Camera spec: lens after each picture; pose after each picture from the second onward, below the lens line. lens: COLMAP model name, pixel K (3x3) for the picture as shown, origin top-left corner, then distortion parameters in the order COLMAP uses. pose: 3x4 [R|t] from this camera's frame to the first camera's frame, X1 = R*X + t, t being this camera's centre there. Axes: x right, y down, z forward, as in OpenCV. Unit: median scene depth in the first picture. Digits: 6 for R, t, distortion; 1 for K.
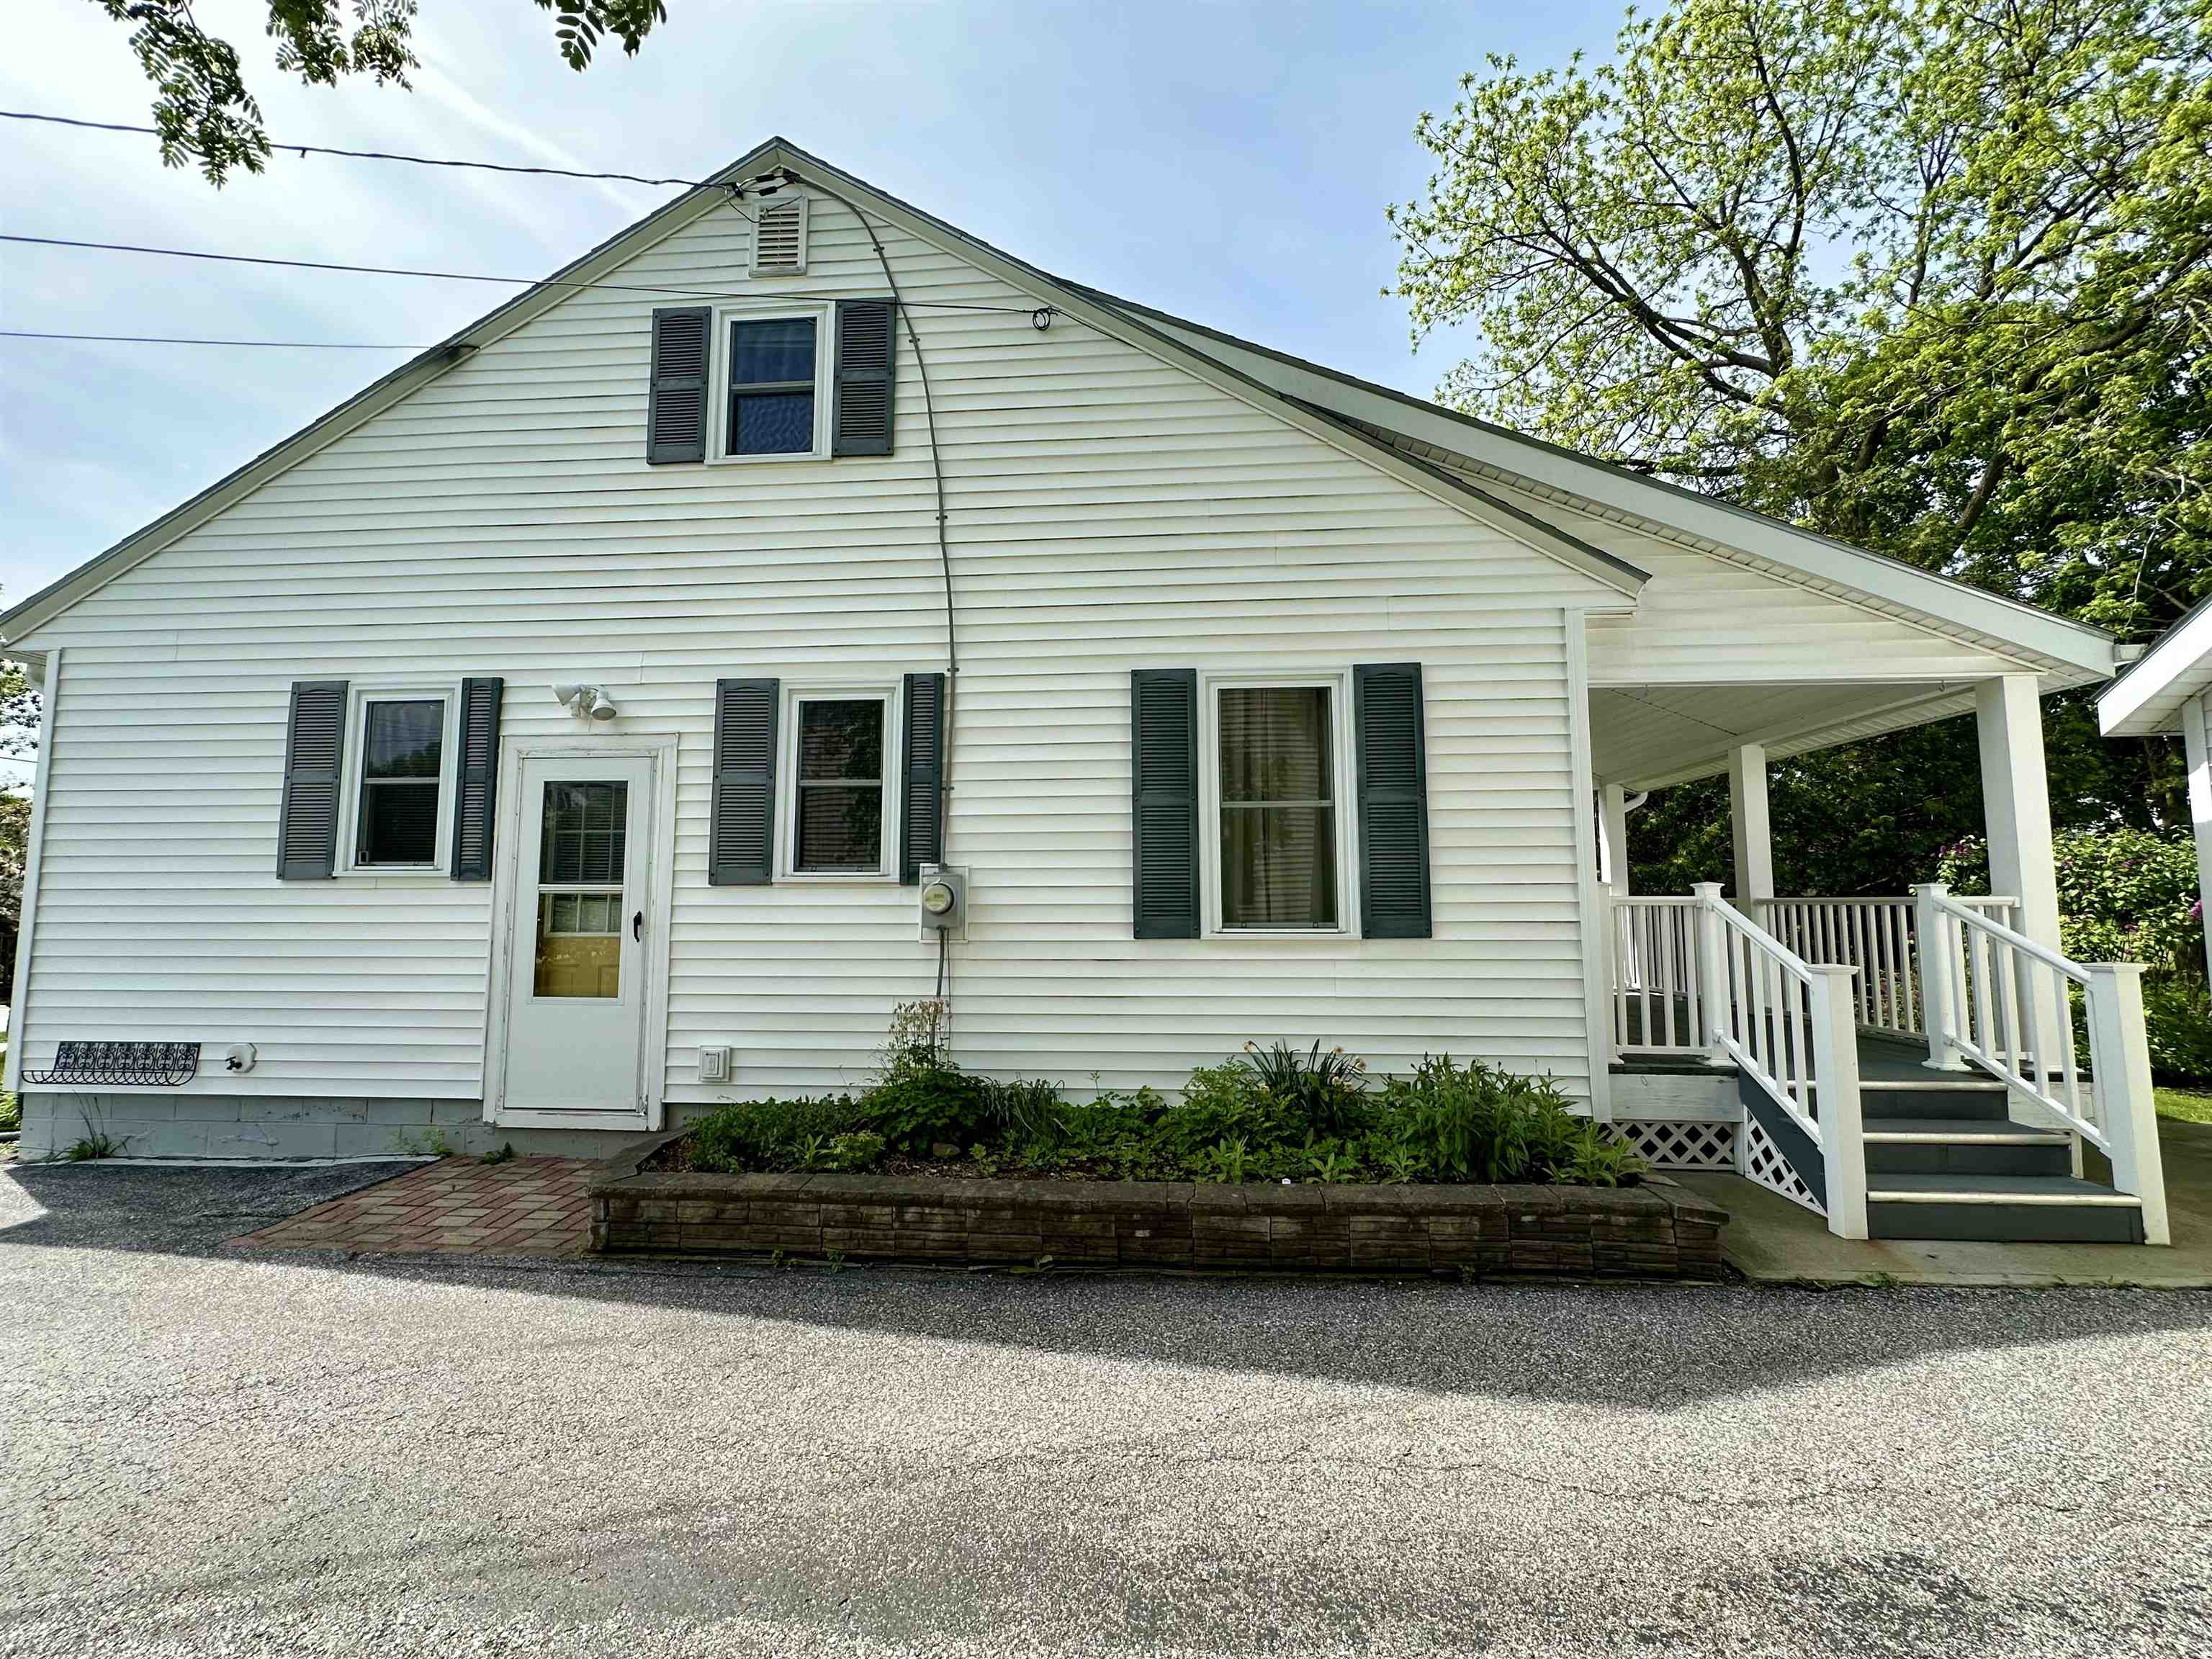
lens RADIAL K [[877.2, 0, 1108.4], [0, 877.2, 828.7], [0, 0, 1]] dist [-0.000413, 0.000967]
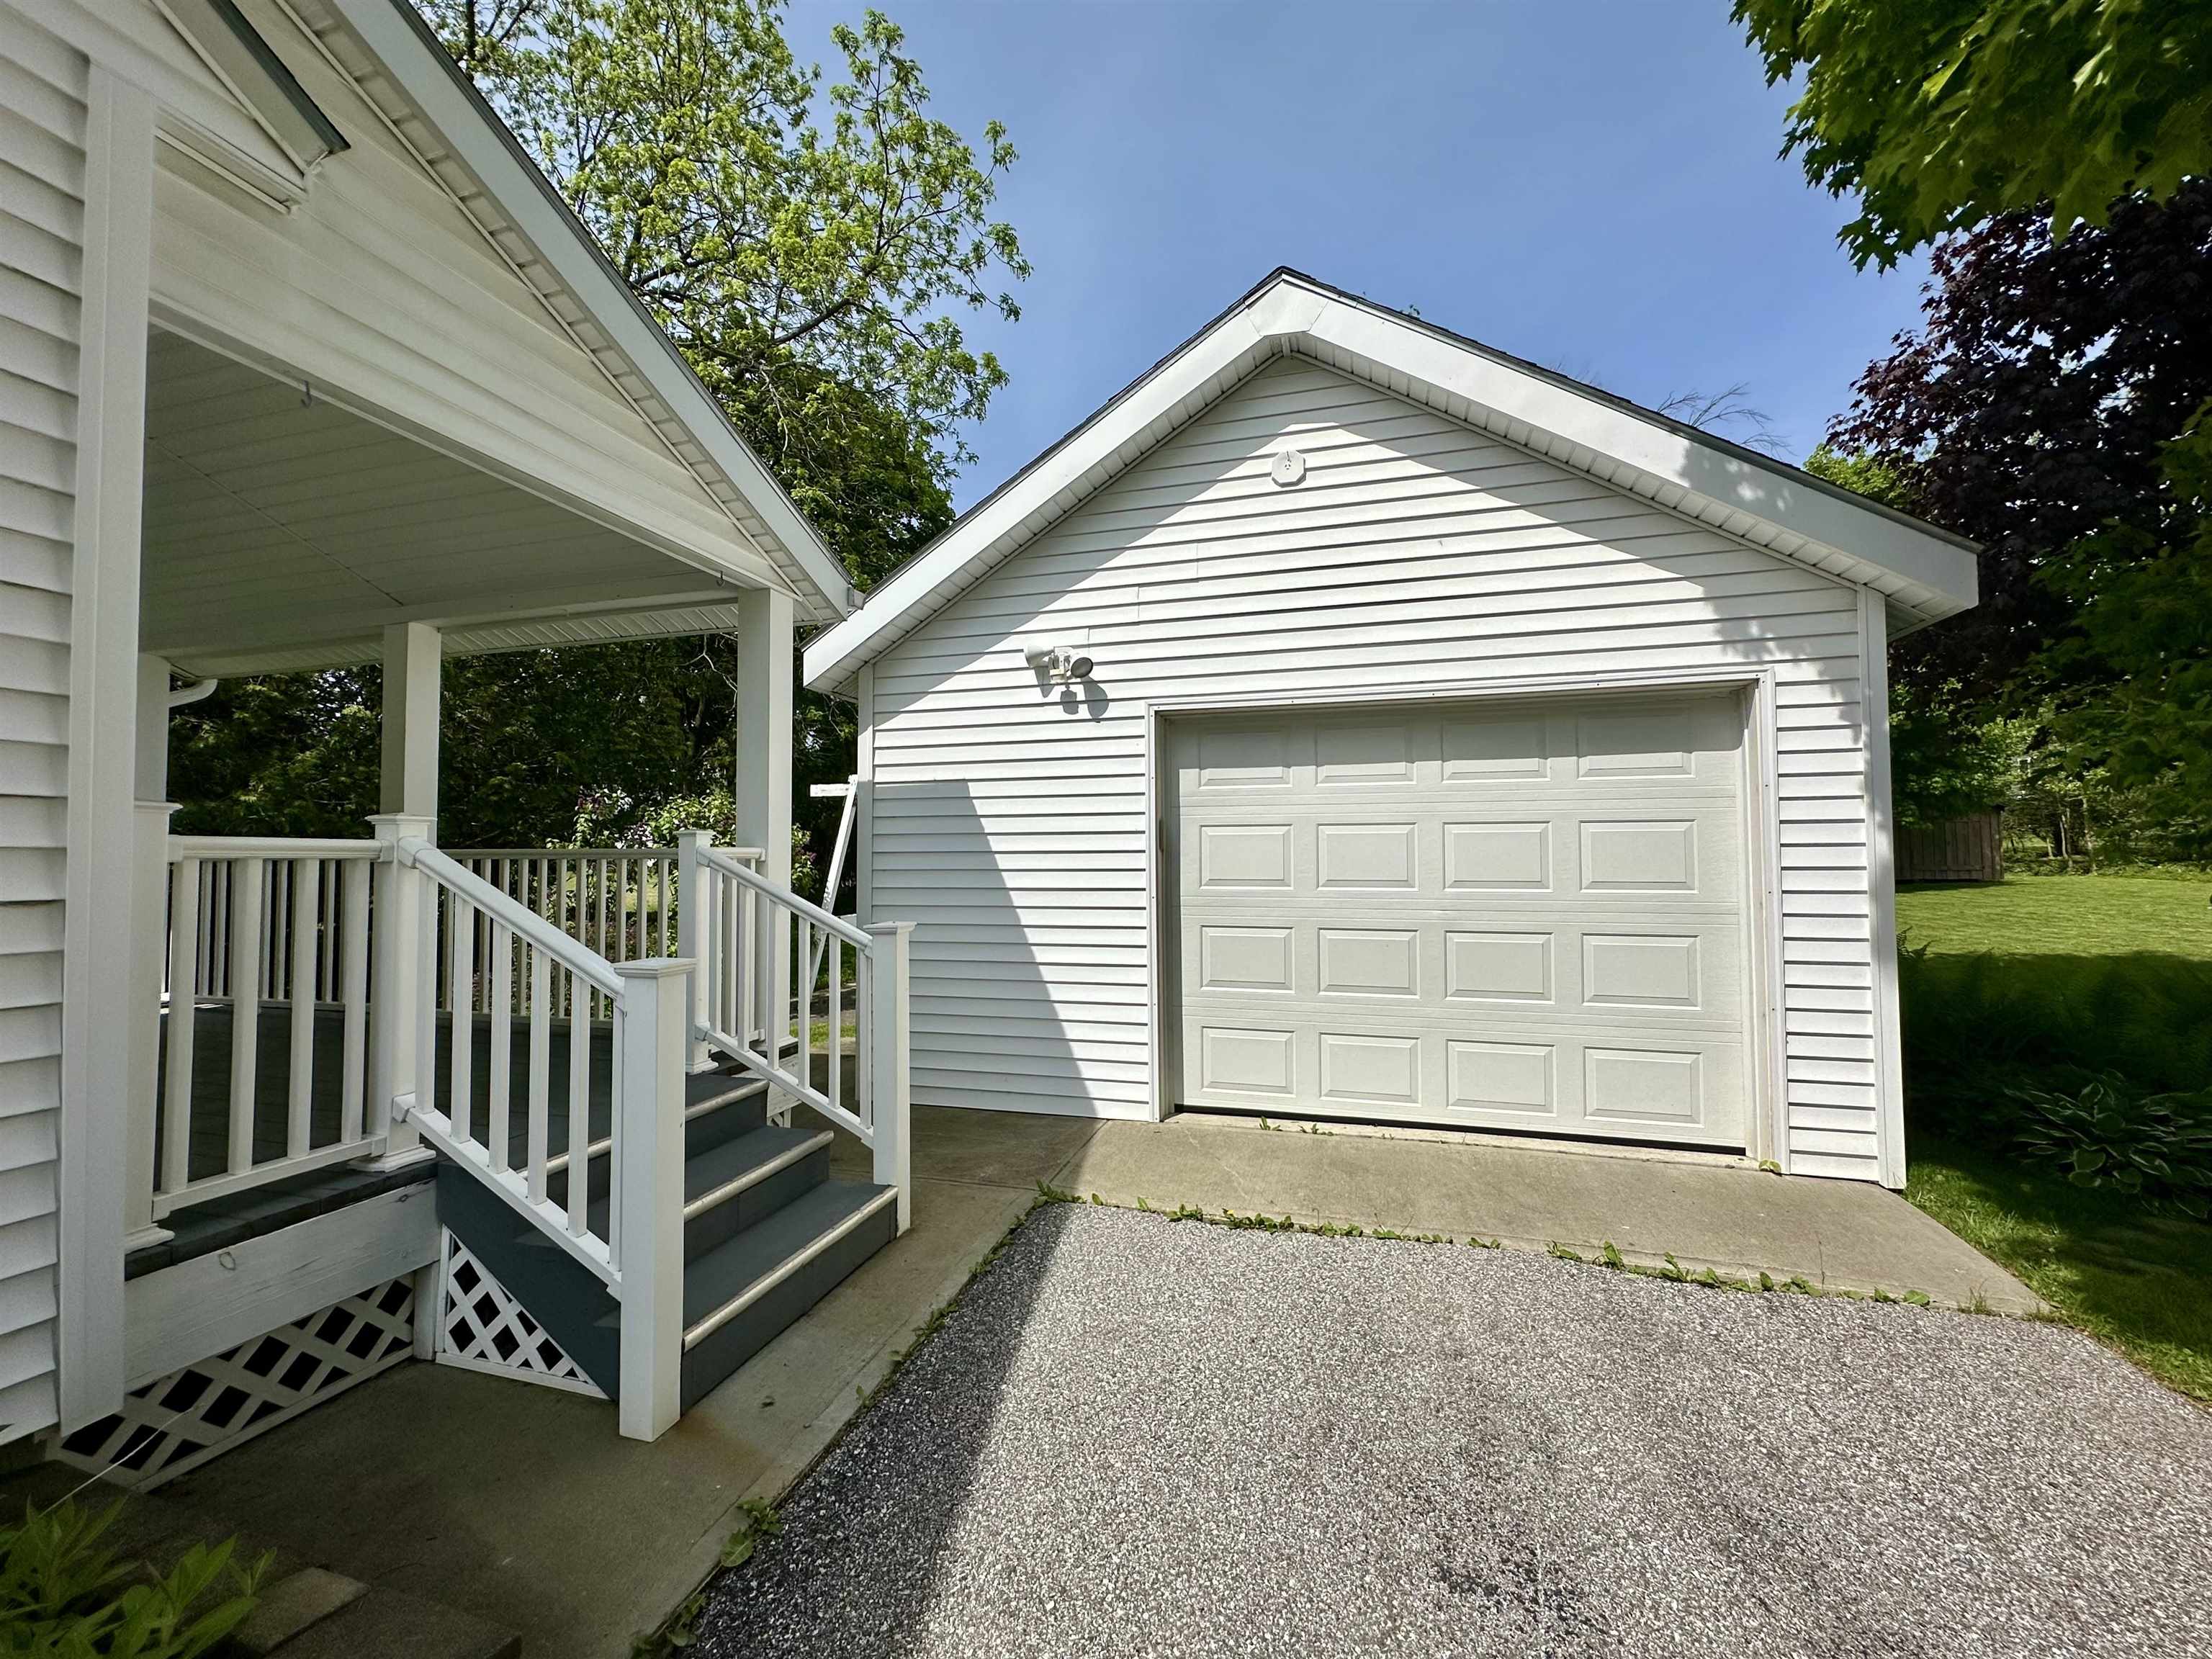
lens RADIAL K [[877.2, 0, 1102.2], [0, 877.2, 828.7], [0, 0, 1]] dist [-0.000413, 0.000967]
pose [[0.197167, 0.033916, 0.979783, 0.268567], [-0.080996, 0.996548, -0.018197, 0.048068], [-0.977018, -0.075771, 0.199234, 0.517935]]
